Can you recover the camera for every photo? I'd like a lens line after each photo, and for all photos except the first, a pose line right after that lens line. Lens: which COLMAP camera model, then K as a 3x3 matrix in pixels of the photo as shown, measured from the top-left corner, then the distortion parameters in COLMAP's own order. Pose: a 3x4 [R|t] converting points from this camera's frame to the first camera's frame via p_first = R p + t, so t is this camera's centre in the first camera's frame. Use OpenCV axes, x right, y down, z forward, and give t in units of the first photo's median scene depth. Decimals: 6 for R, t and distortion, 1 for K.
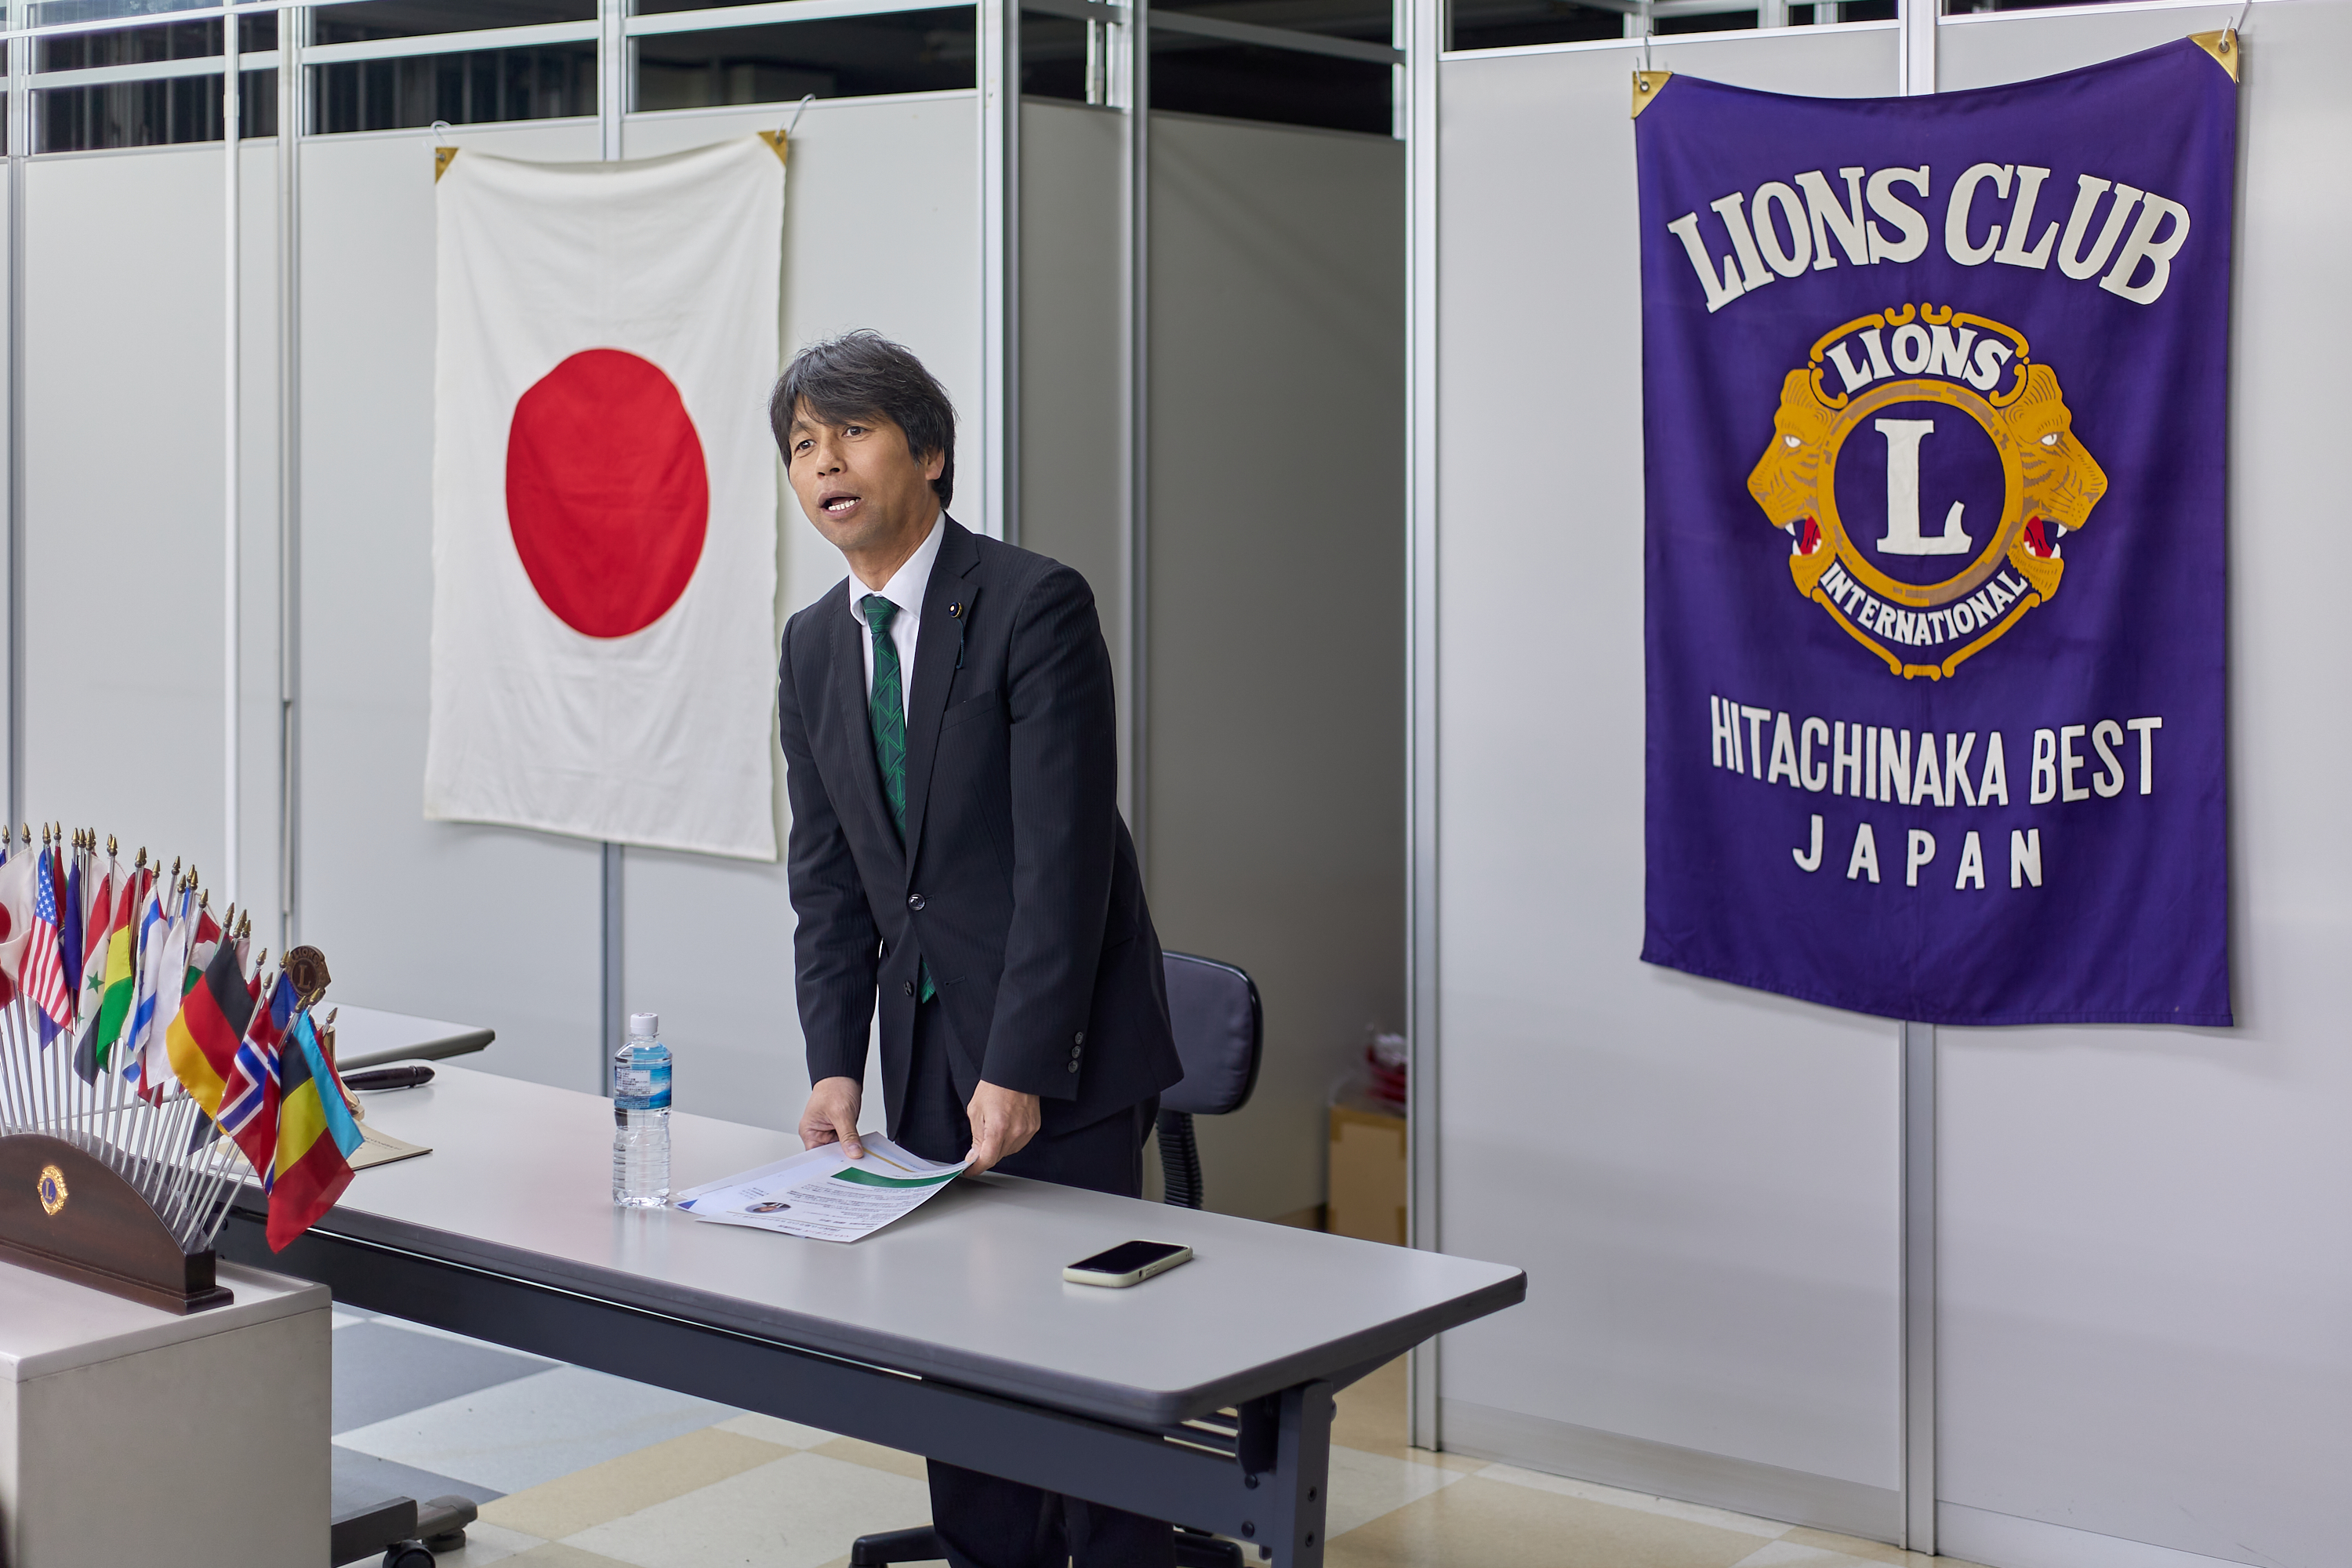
lens RADIAL K [[3419.2, 0, 1220.7], [0, 3419.2, 412.6], [0, 0, 1]] dist [-0.008871, 0.057056]
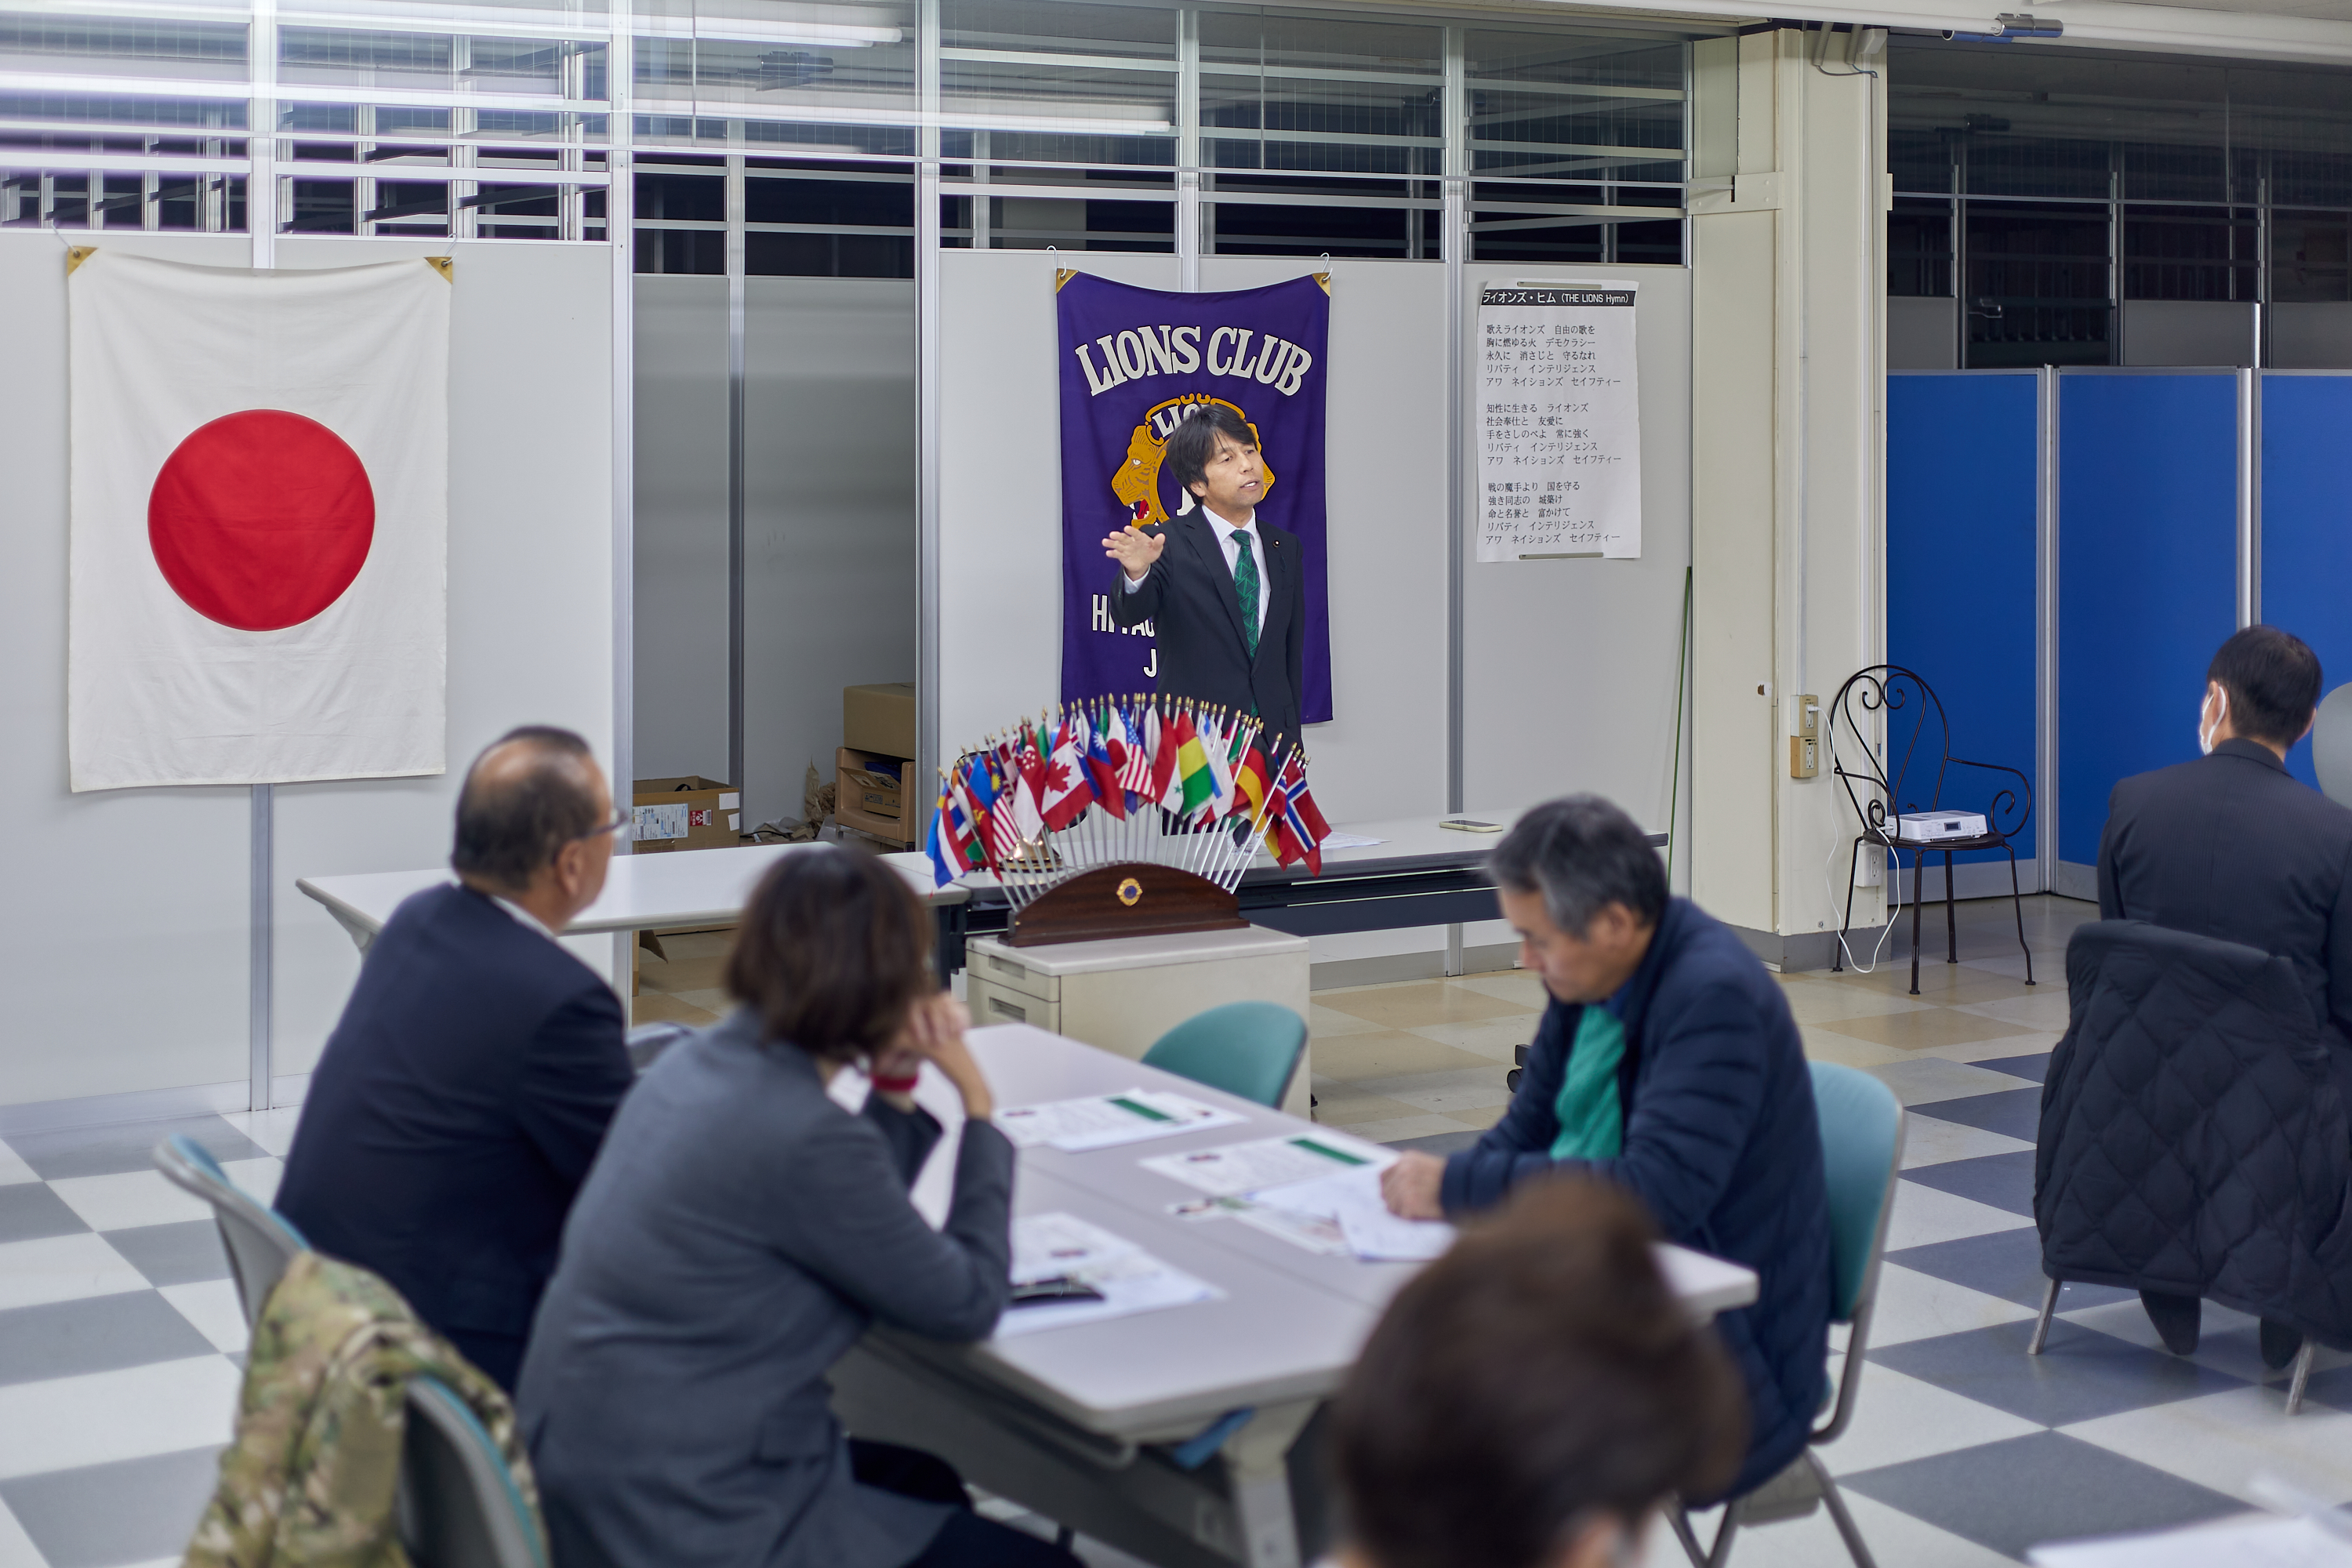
lens RADIAL K [[3292.3, 0, 1177.0], [0, 3292.3, 380.5], [0, 0, 1]] dist [0.025390, -0.008162]
pose [[0.392830, 0.000906, 0.919611, -1.606985], [0.002587, 0.999994, -0.002090, -0.035439], [-0.919607, 0.003201, 0.392825, 0.231845]]
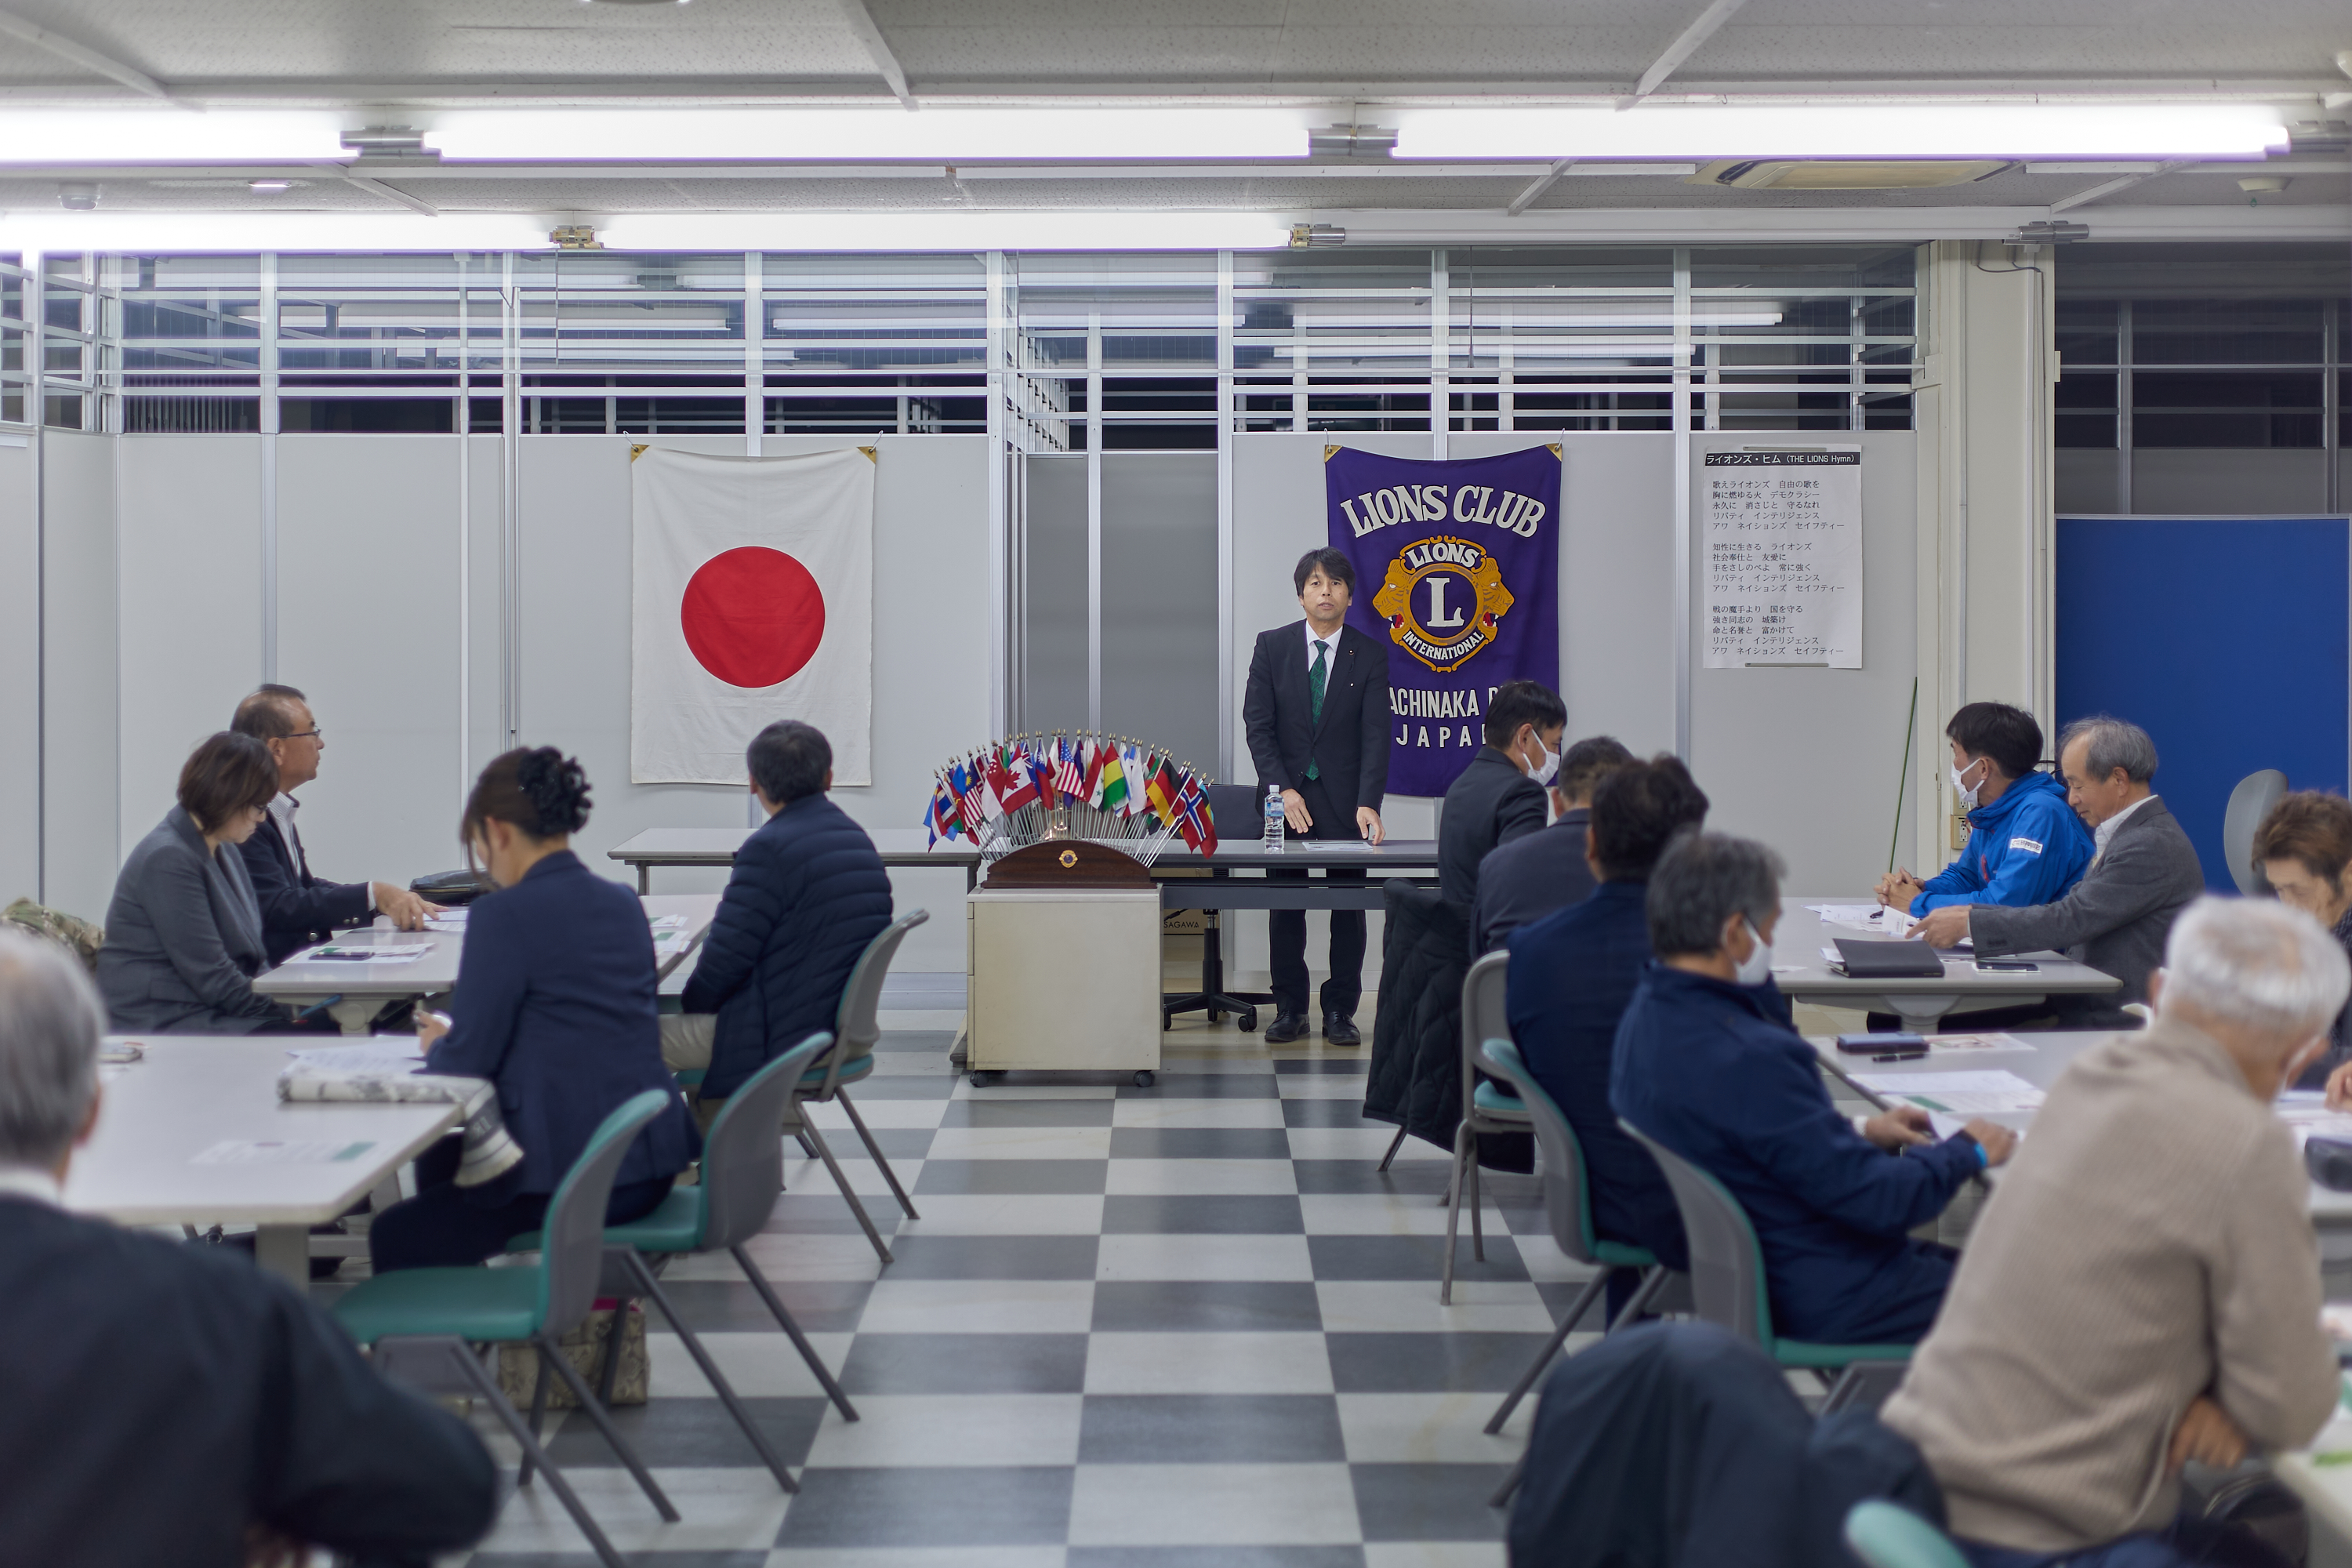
lens RADIAL K [[3314.6, 0, 1179.9], [0, 3314.6, 559.7], [0, 0, 1]] dist [0.023077, -0.079115]
pose [[0.803492, -0.004039, 0.595303, -1.544613], [0.004085, 0.999991, 0.001272, -0.016695], [-0.595302, 0.001410, 0.803501, -1.011989]]
